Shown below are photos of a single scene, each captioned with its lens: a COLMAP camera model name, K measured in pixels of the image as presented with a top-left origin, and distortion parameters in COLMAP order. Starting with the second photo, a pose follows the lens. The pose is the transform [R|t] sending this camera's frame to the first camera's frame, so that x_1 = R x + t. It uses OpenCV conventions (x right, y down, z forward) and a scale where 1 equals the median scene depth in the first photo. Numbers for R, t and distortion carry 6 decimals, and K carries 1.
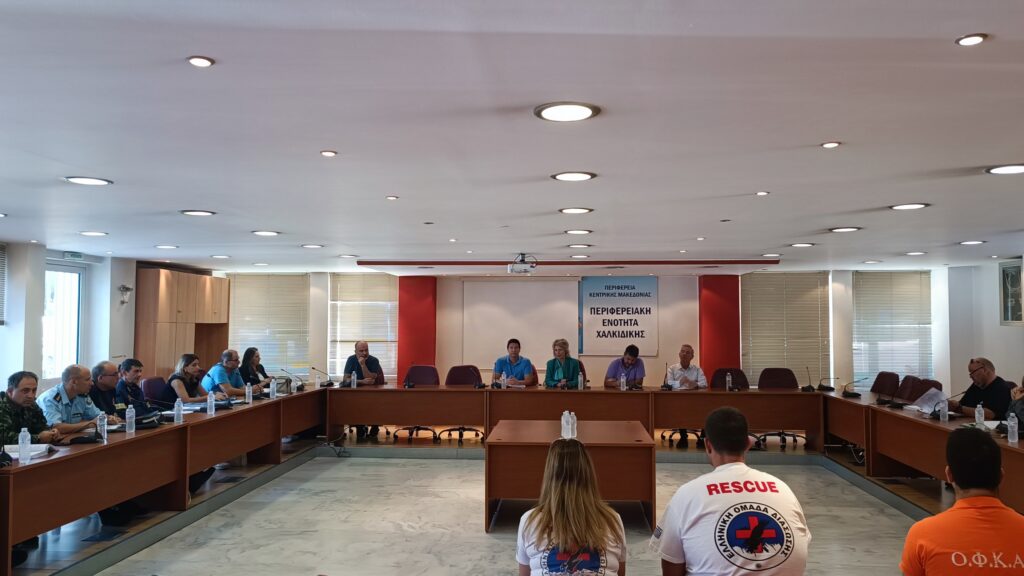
lens RADIAL K [[791.1, 0, 504.5], [0, 791.1, 283.3], [0, 0, 1]] dist [0.030566, -0.007278]
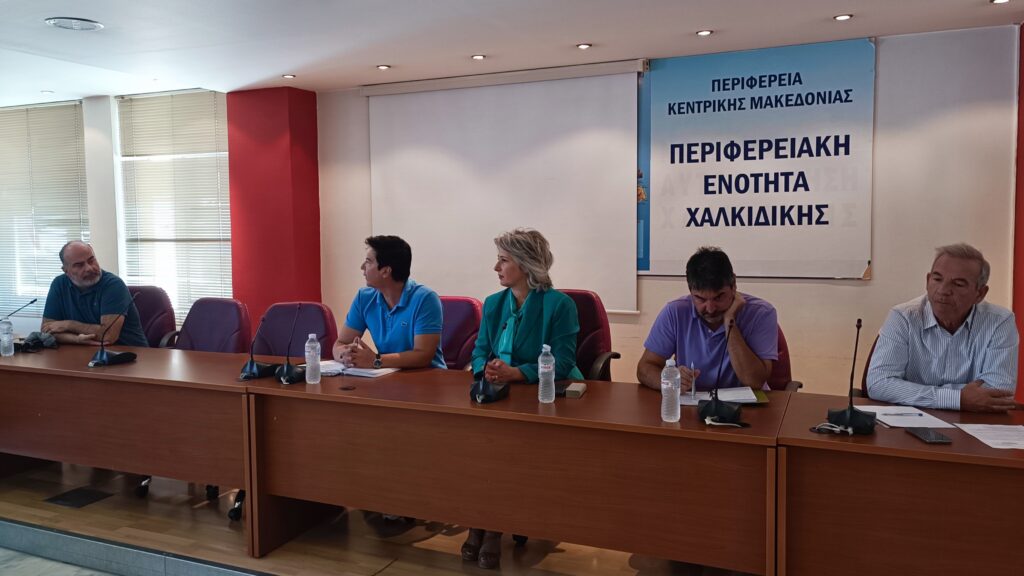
lens RADIAL K [[791.1, 0, 497.1], [0, 791.1, 276.8], [0, 0, 1]] dist [0.030566, -0.007278]
pose [[0.935425, 0.011364, -0.353343, 0.164394], [0.030437, 0.993183, 0.112519, 0.047744], [0.352213, -0.116008, 0.928702, 0.626840]]
